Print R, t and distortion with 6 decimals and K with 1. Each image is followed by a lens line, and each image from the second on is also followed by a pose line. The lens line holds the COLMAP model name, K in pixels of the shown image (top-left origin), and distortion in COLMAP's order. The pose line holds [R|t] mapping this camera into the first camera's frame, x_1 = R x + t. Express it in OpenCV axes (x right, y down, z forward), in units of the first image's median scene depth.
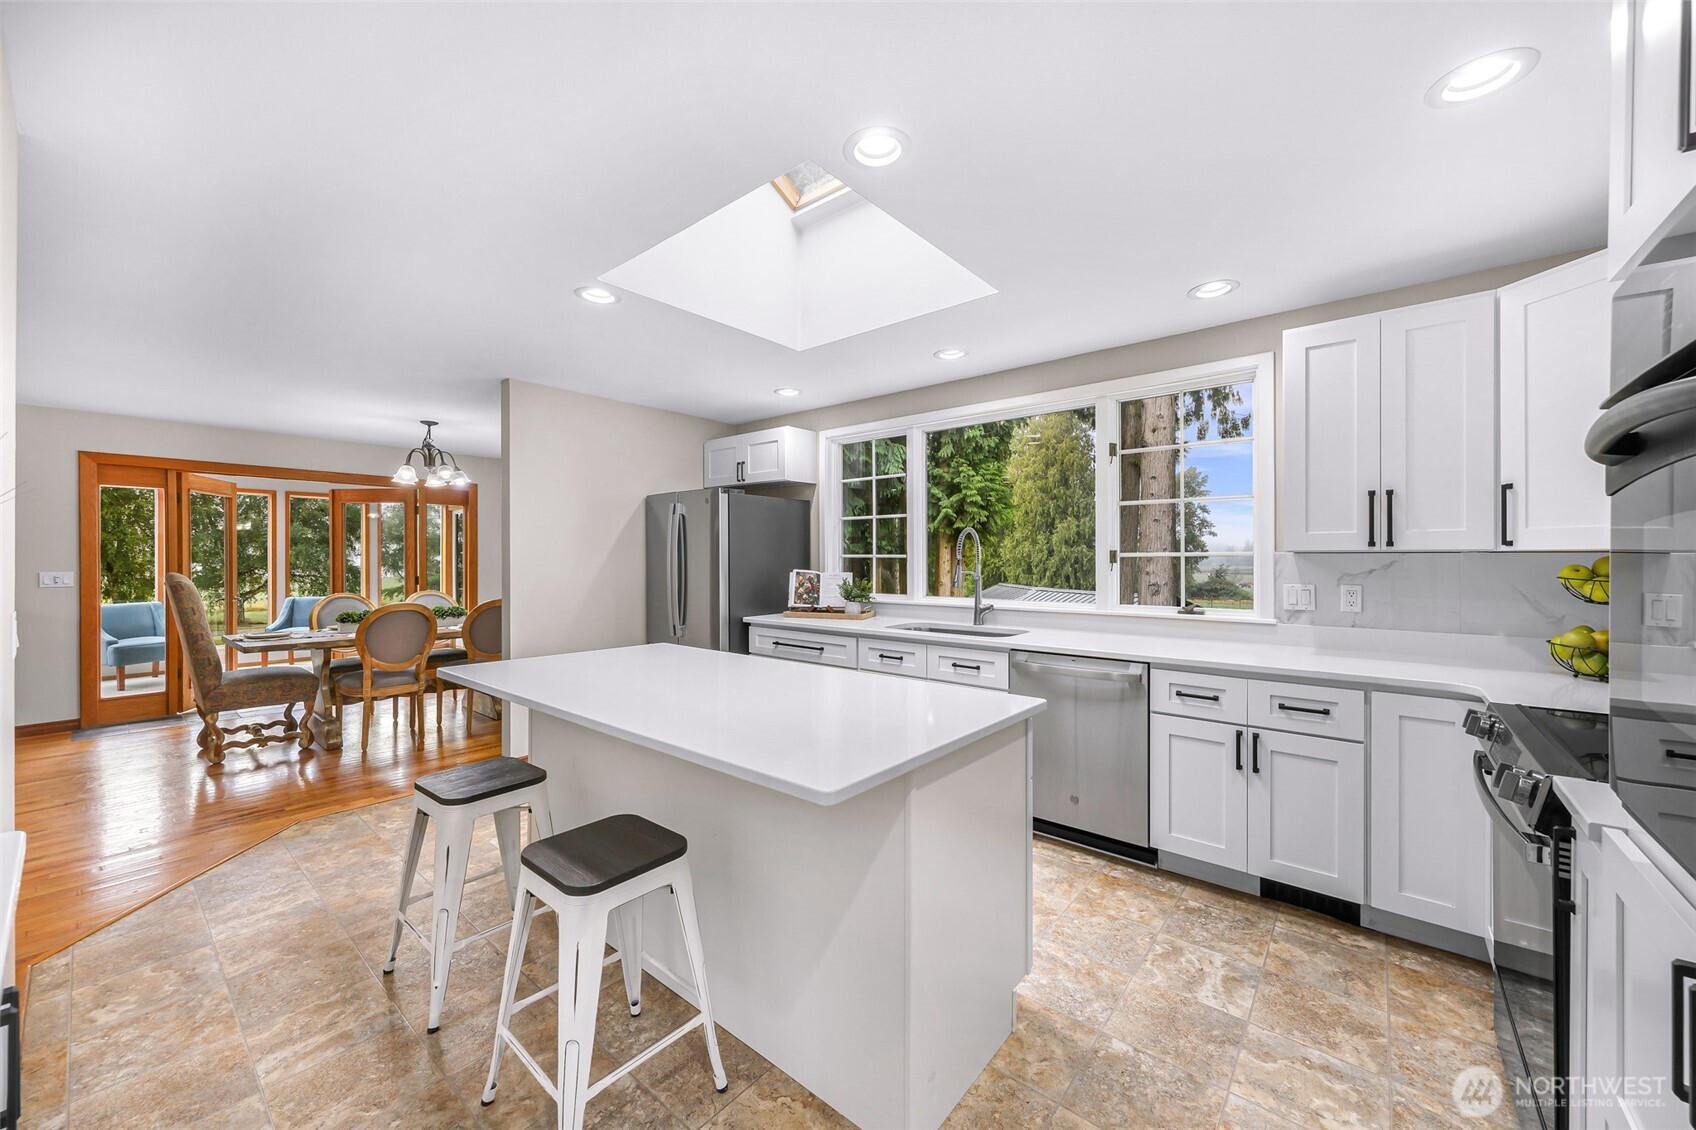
lens RADIAL K [[637.3, 0, 822.7], [0, 637.3, 552.9], [0, 0, 1]] dist [0.006309, -0.000155]
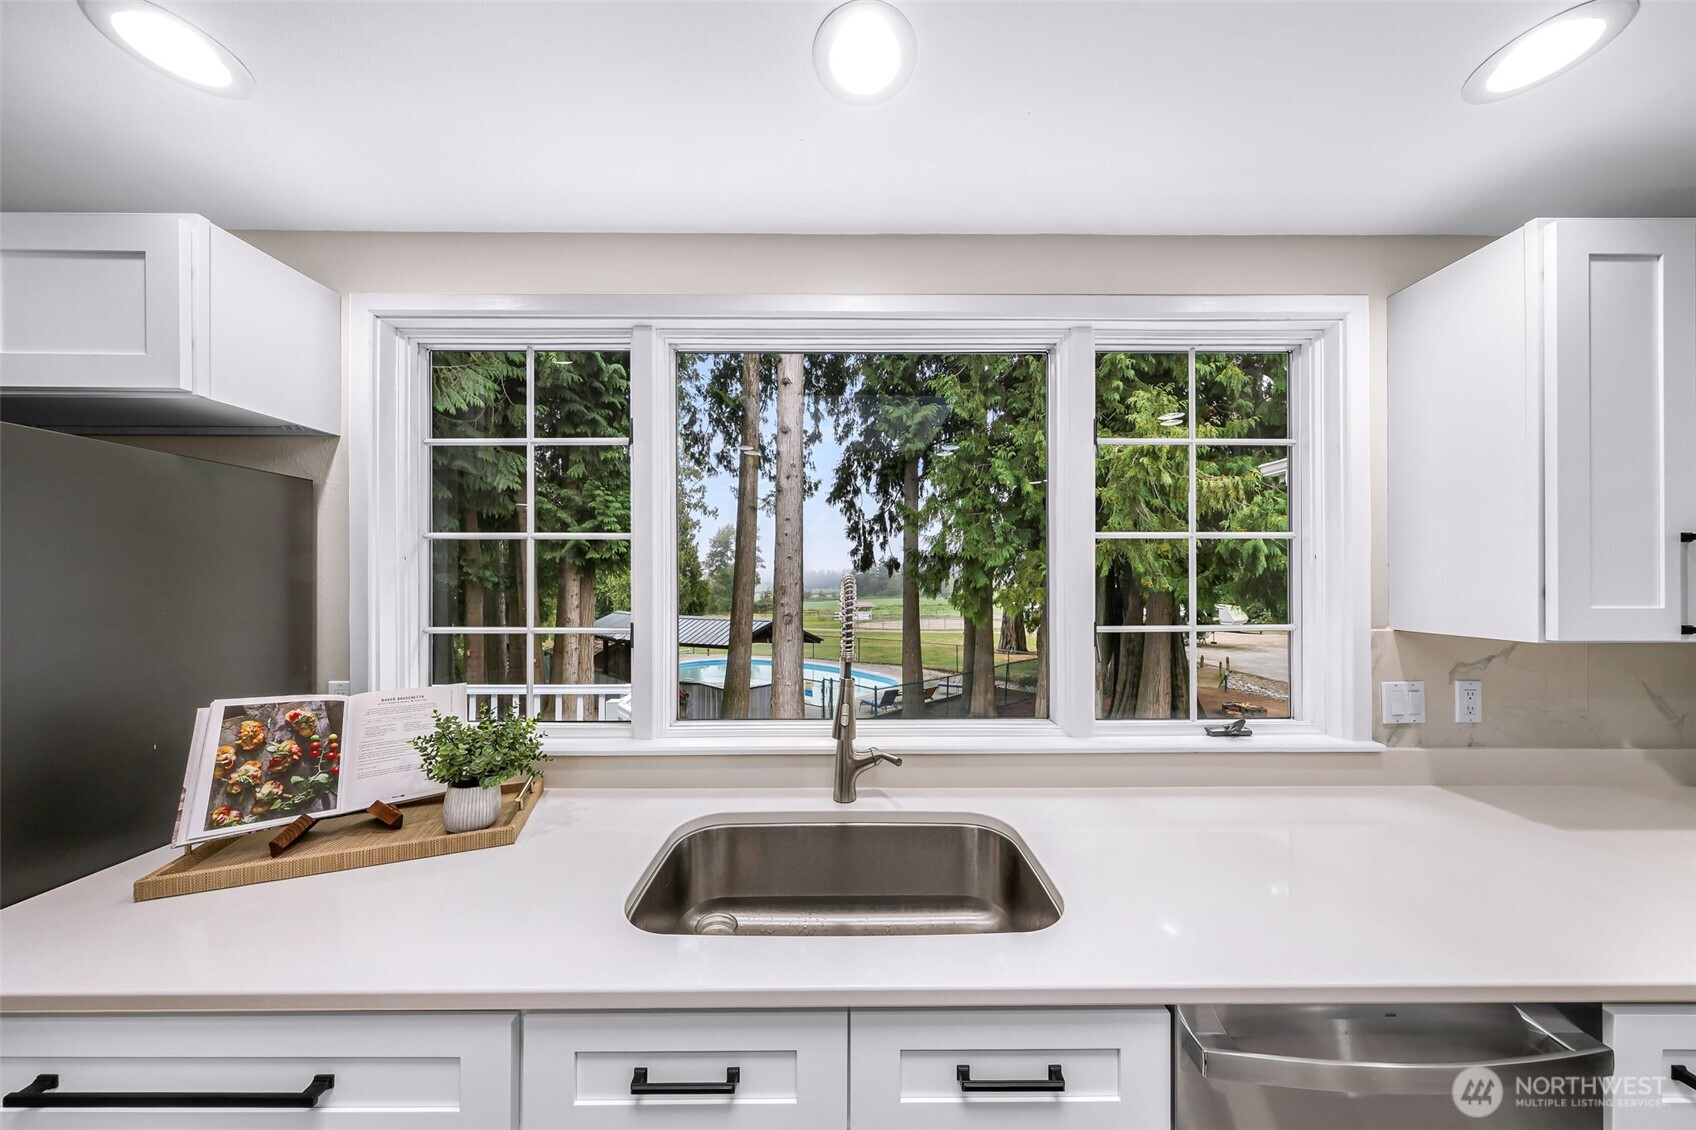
lens RADIAL K [[509.7, 0, 850.2], [0, 509.7, 580.1], [0, 0, 1]] dist [0.002382, 0.000090]
pose [[0.745312, 0.002750, 0.666710, 0.015196], [-0.004165, 0.999991, 0.000531, -0.029936], [-0.666703, -0.003172, 0.745317, 0.642037]]
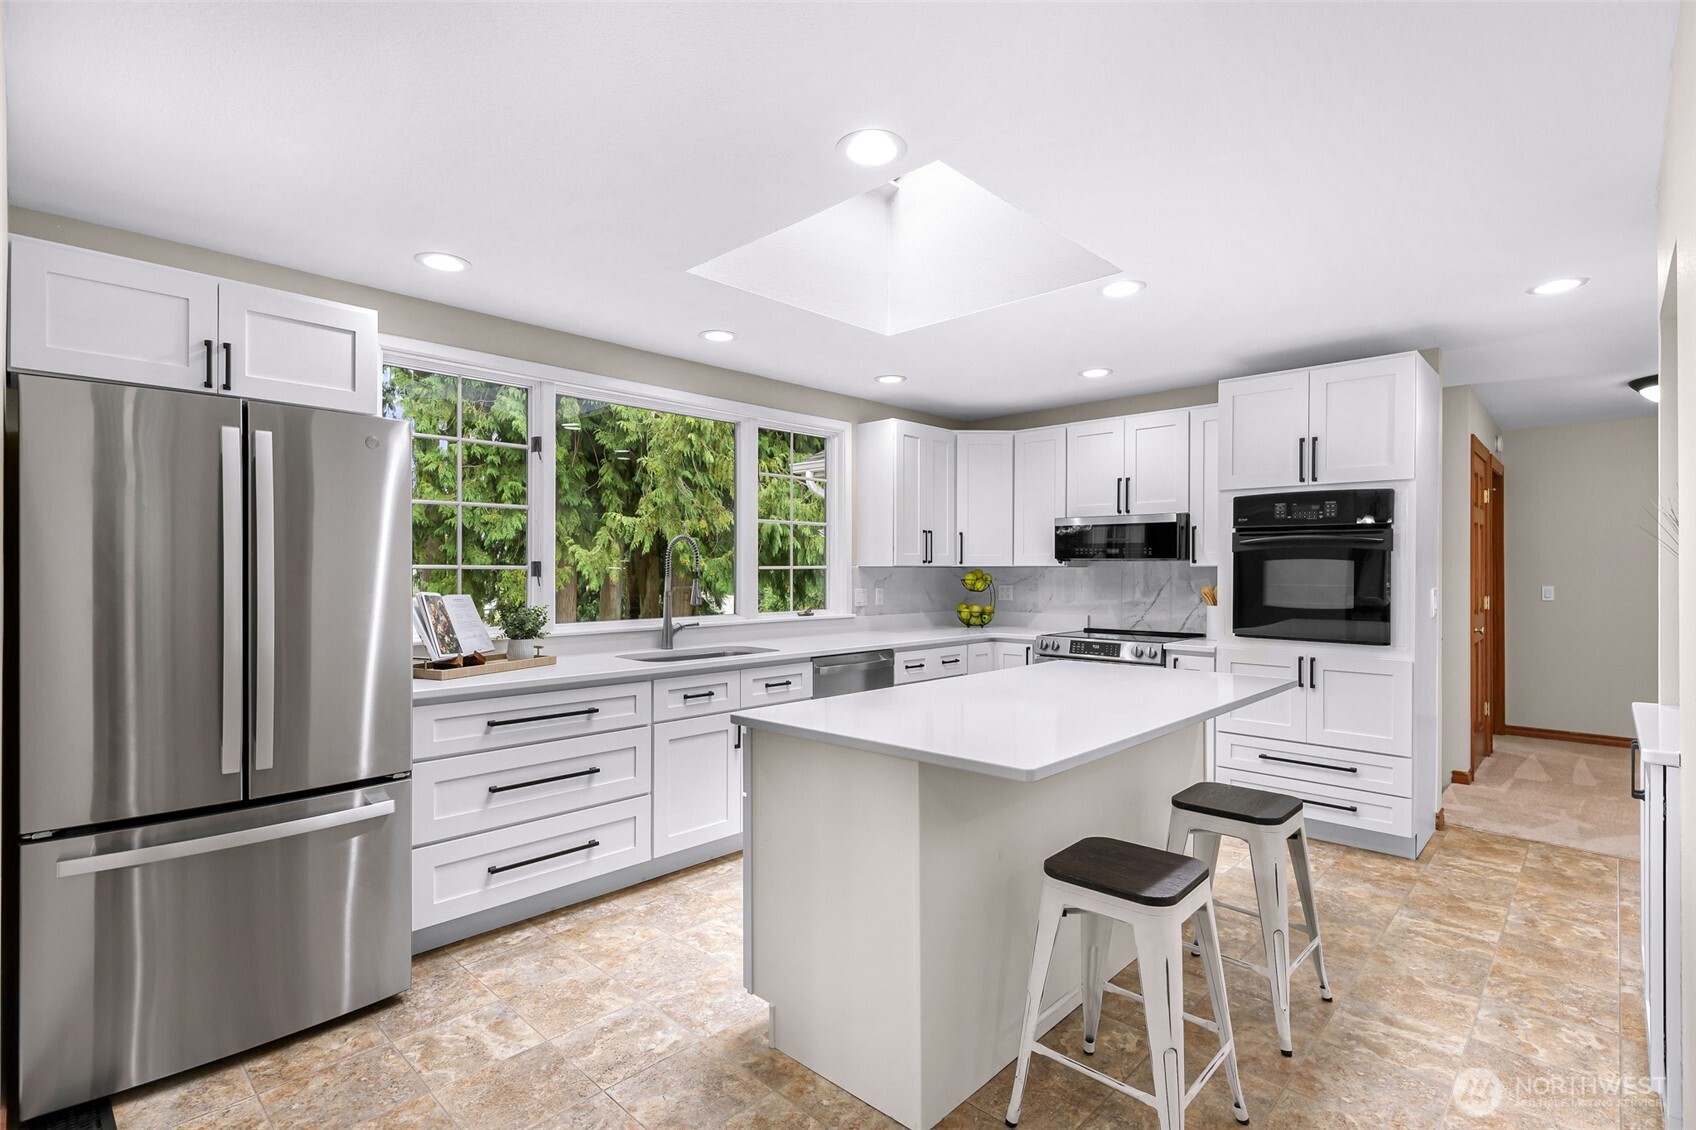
lens RADIAL K [[811.9, 0, 848.8], [0, 811.9, 572.0], [0, 0, 1]] dist [-0.004450, 0.001289]
pose [[0.043728, -0.001800, 0.999042, -0.709697], [-0.005719, 0.999982, 0.002052, 0.005740], [-0.999027, -0.005803, 0.043716, 0.615709]]
